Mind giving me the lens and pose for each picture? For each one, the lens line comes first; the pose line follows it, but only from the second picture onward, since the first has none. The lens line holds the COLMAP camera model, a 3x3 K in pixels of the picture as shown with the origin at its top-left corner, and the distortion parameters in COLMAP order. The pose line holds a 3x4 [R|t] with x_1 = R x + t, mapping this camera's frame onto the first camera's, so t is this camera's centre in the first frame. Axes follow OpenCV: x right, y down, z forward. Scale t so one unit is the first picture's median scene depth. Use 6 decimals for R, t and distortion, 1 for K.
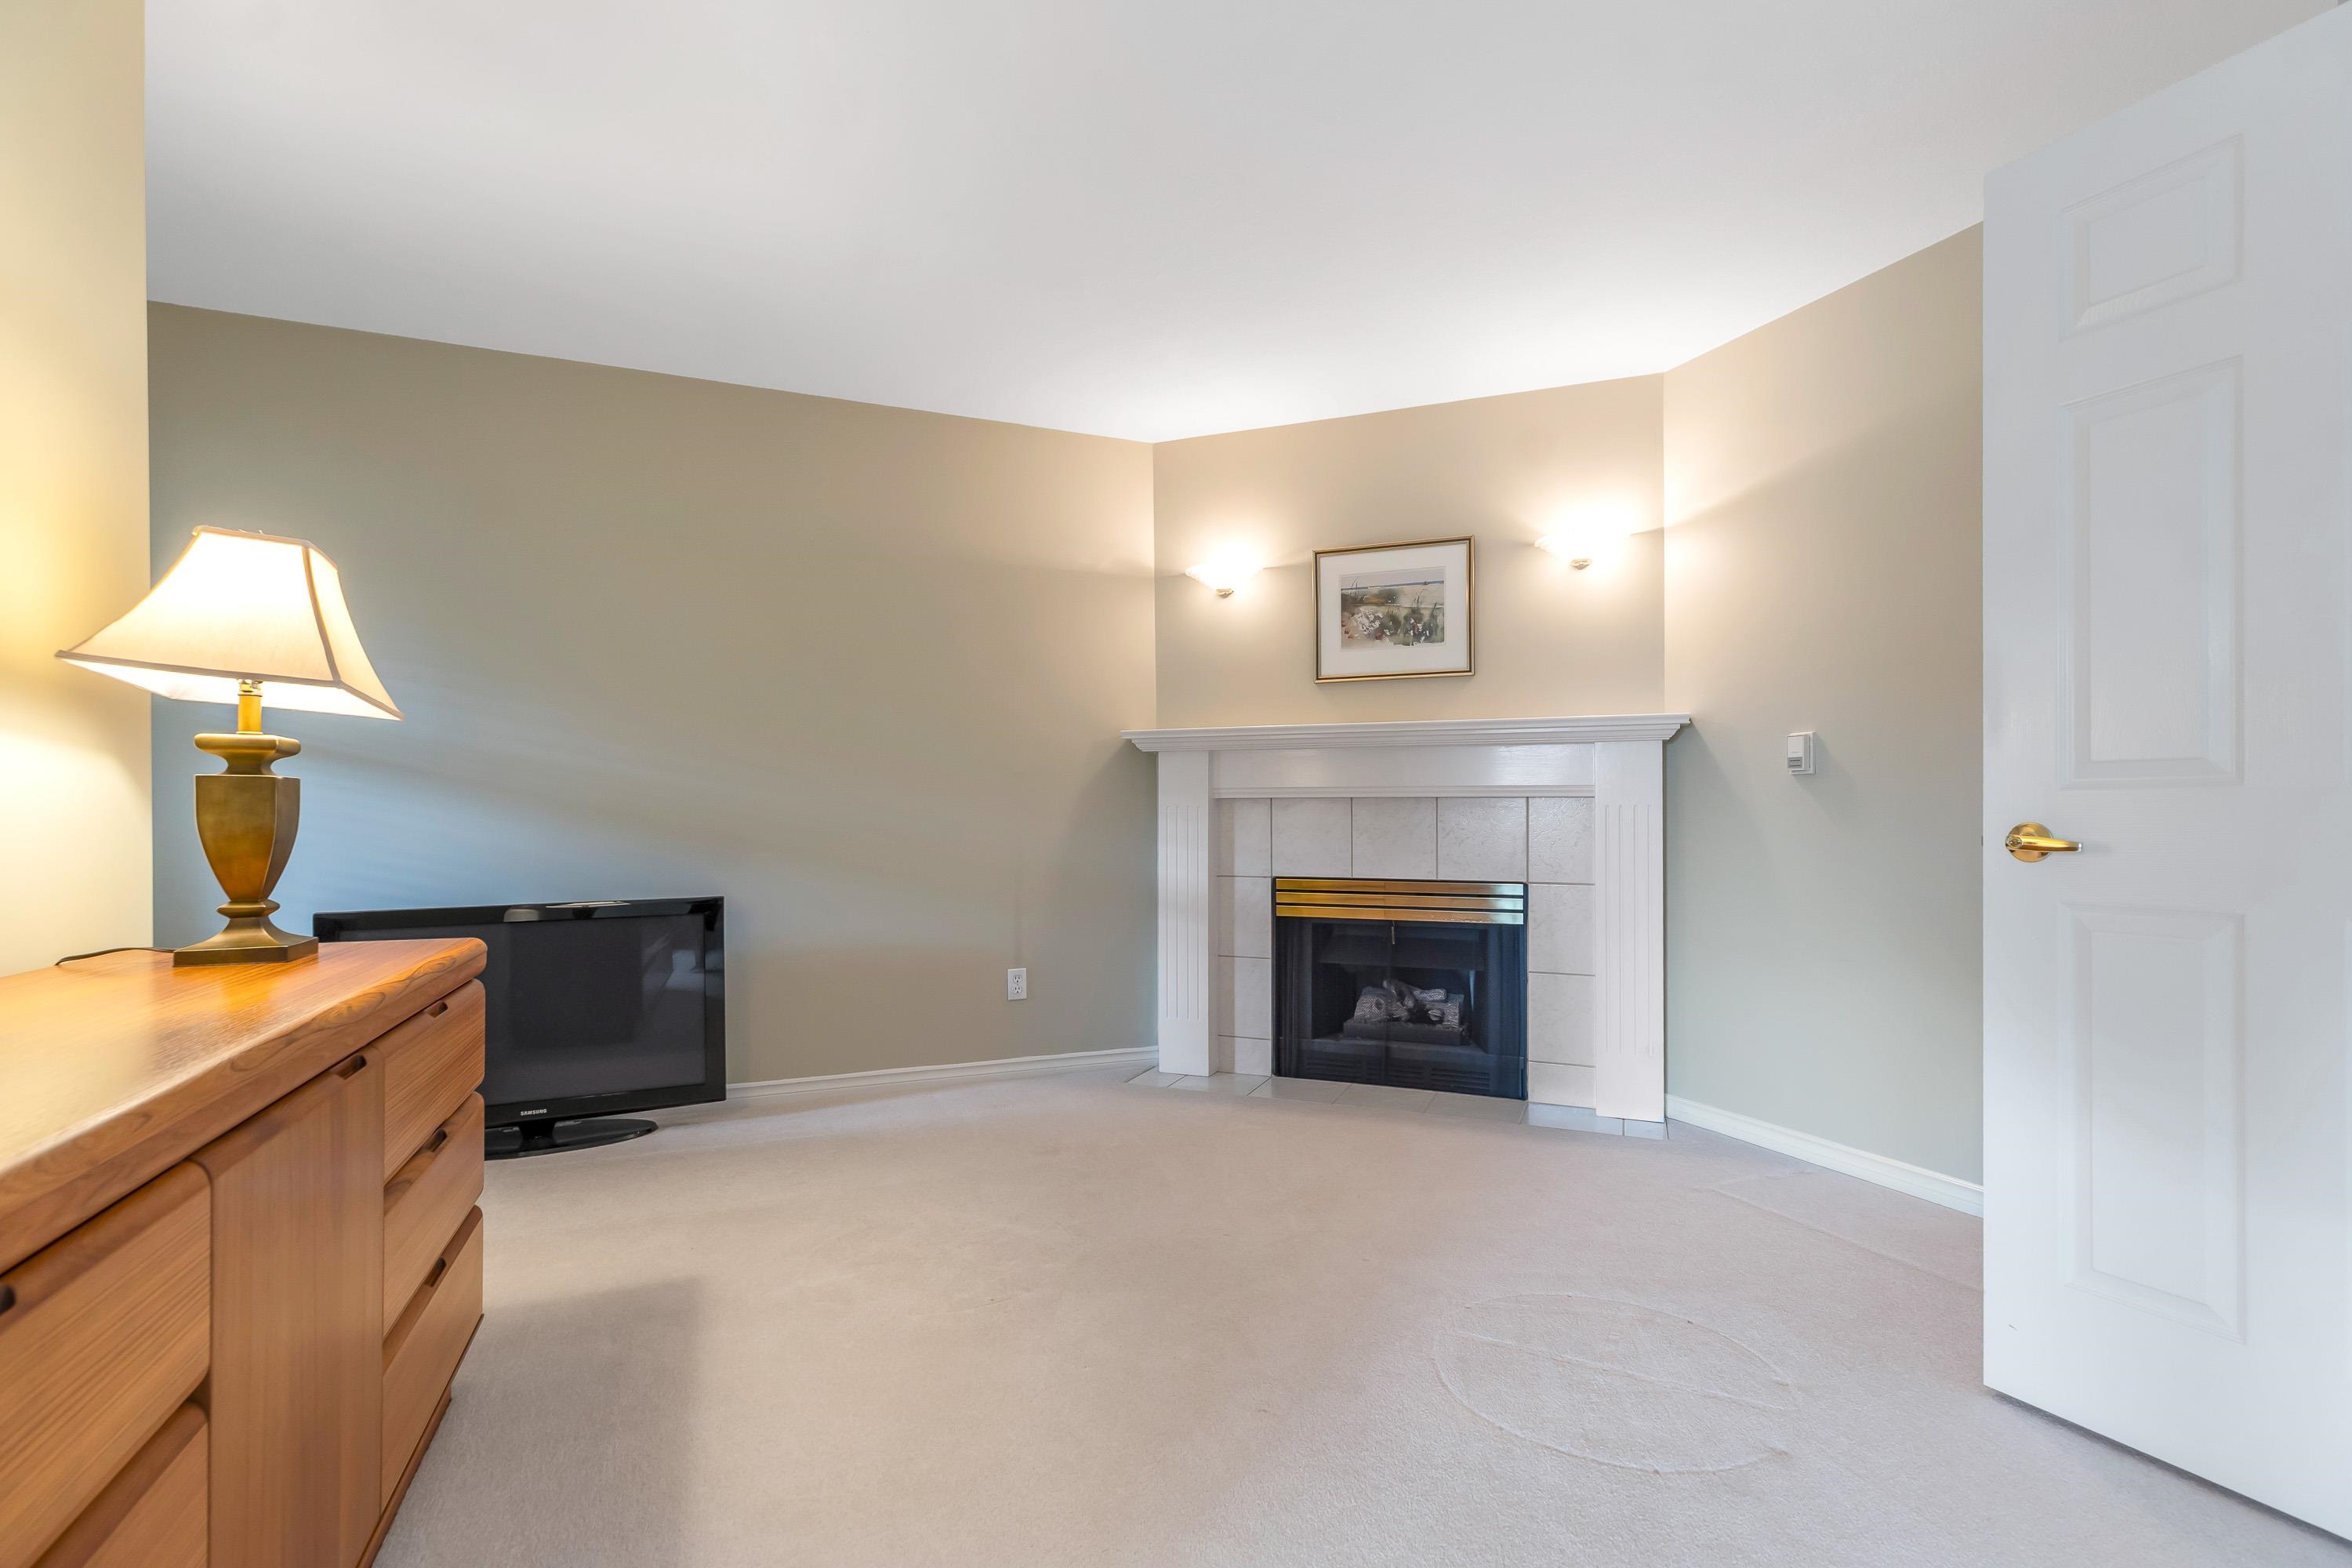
lens RADIAL K [[1079.7, 0, 1184.6], [0, 1079.7, 793.8], [0, 0, 1]] dist [-0.001508, -0.000177]
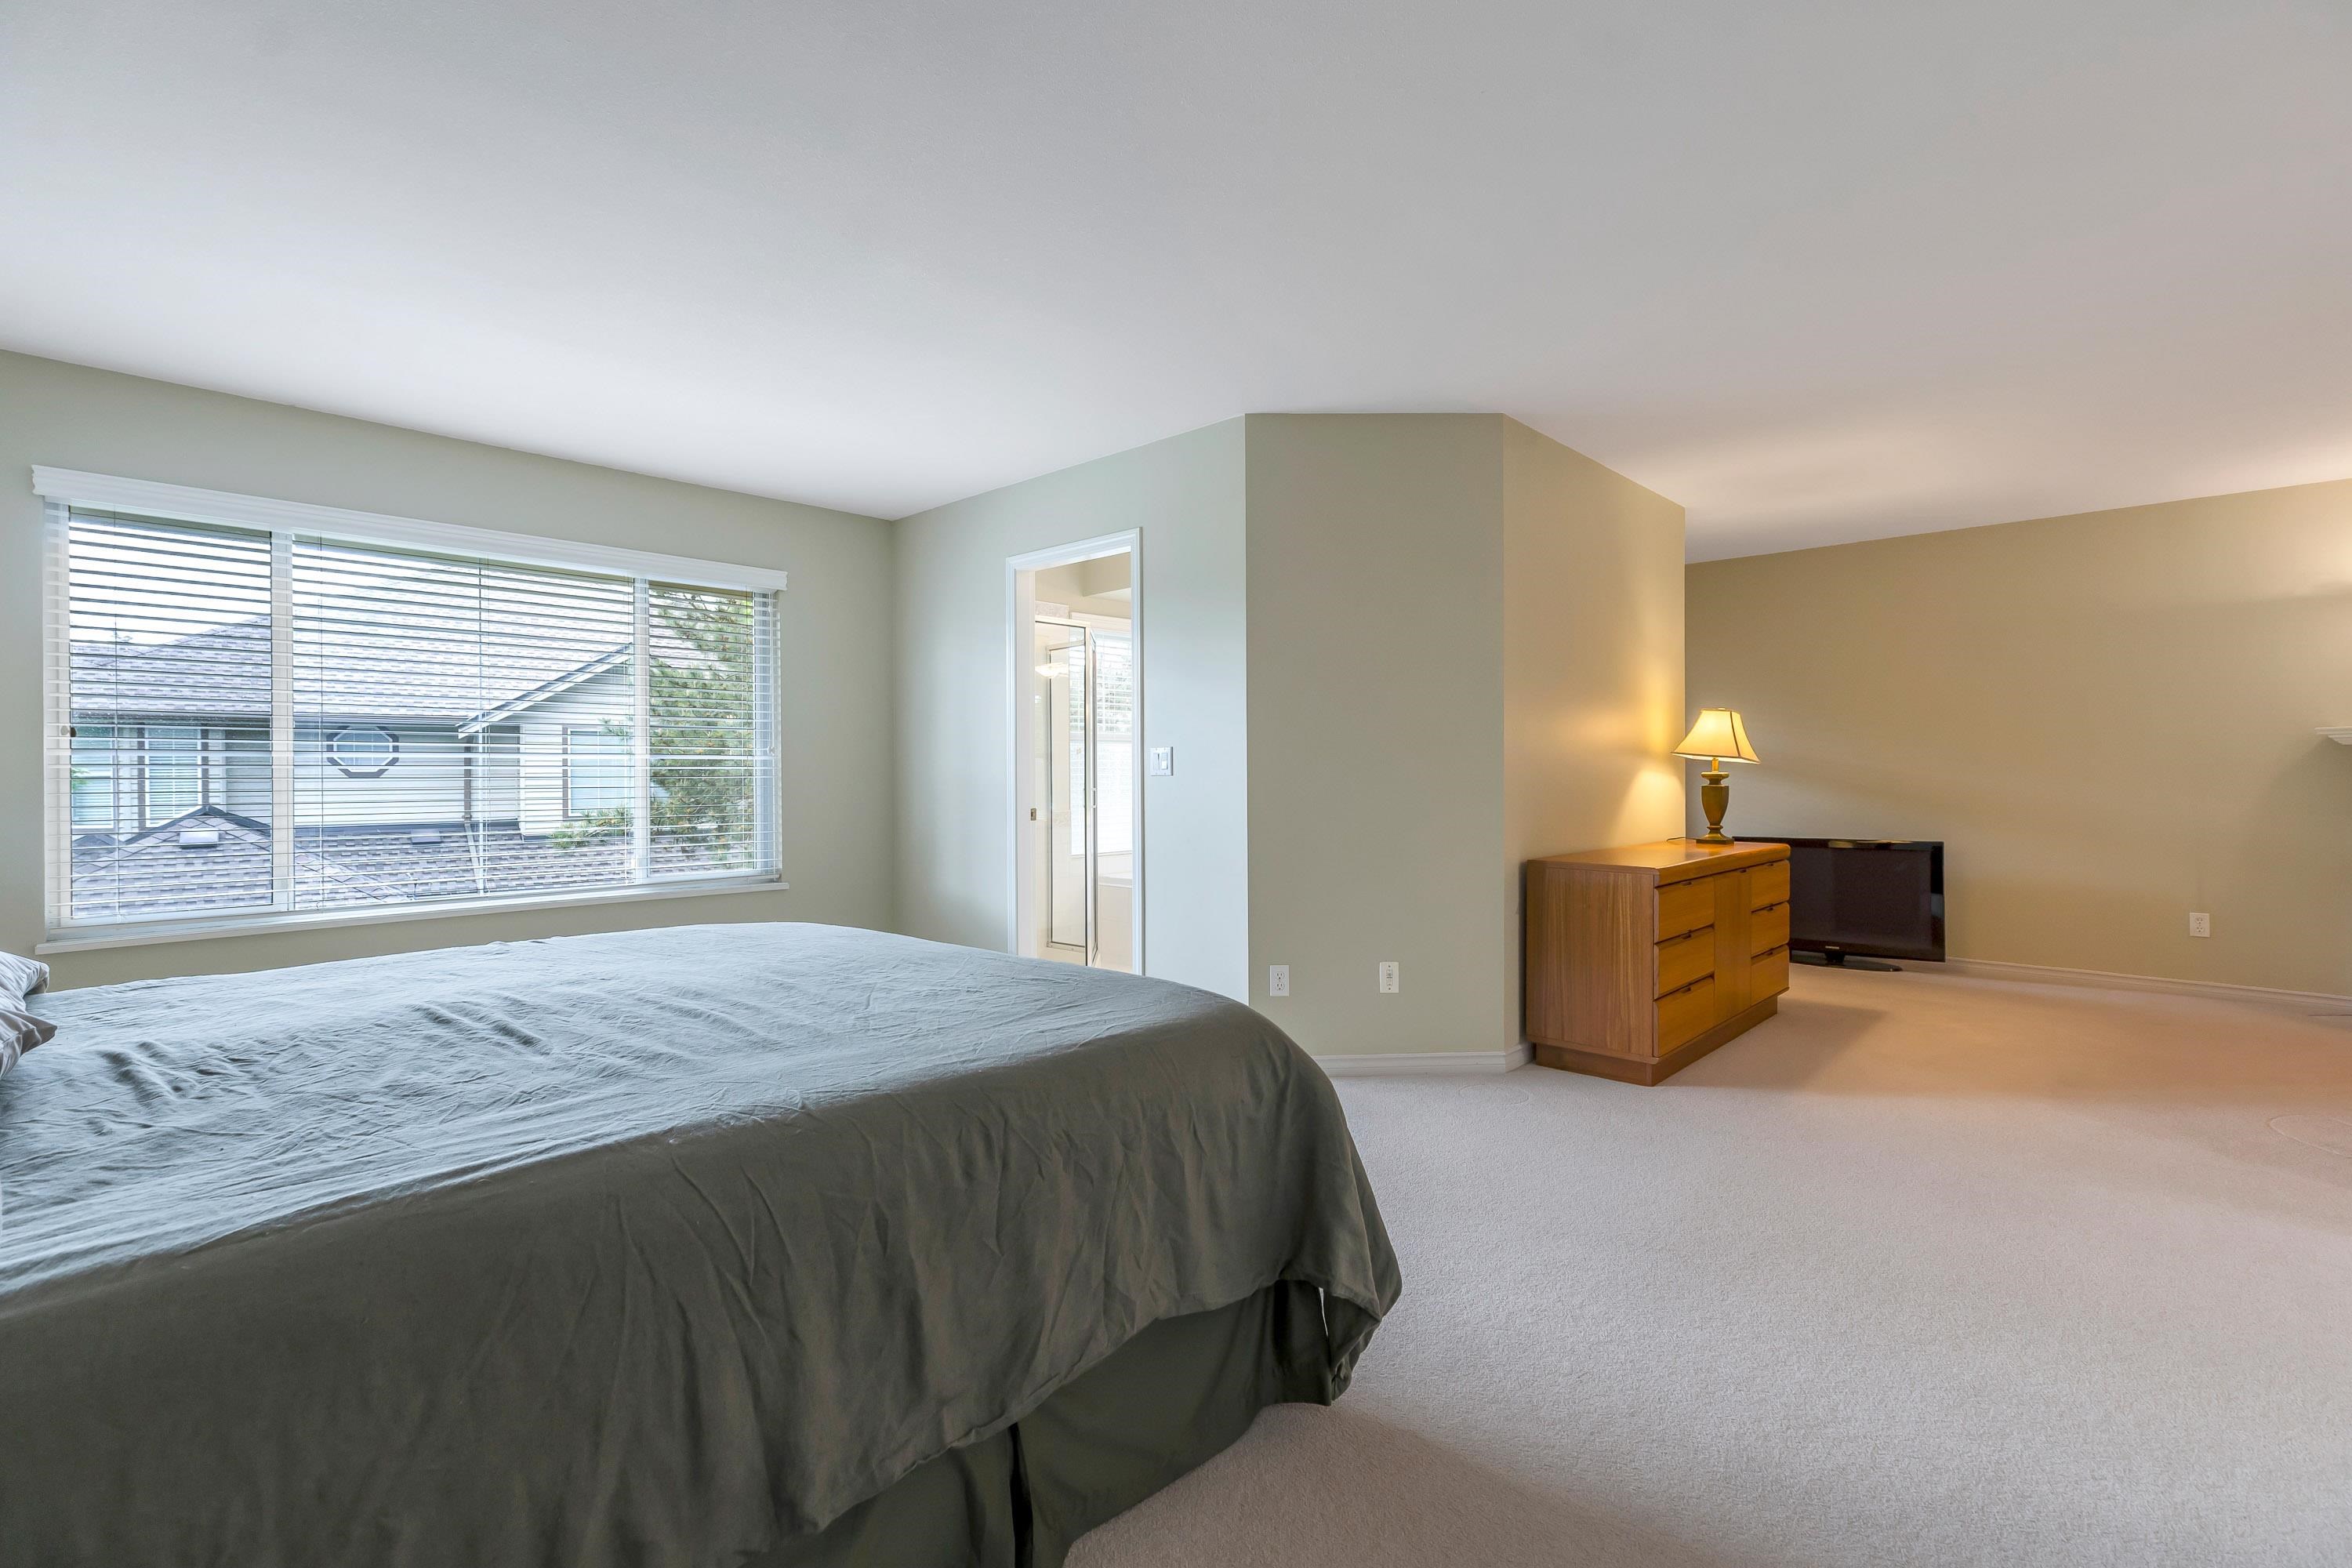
lens RADIAL K [[1079.7, 0, 1181.9], [0, 1079.7, 780.1], [0, 0, 1]] dist [-0.001508, -0.000177]
pose [[0.414684, 0.022937, -0.909676, 1.118676], [0.015080, 0.999372, 0.032072, -0.129017], [0.909840, -0.027017, 0.414078, -1.422692]]
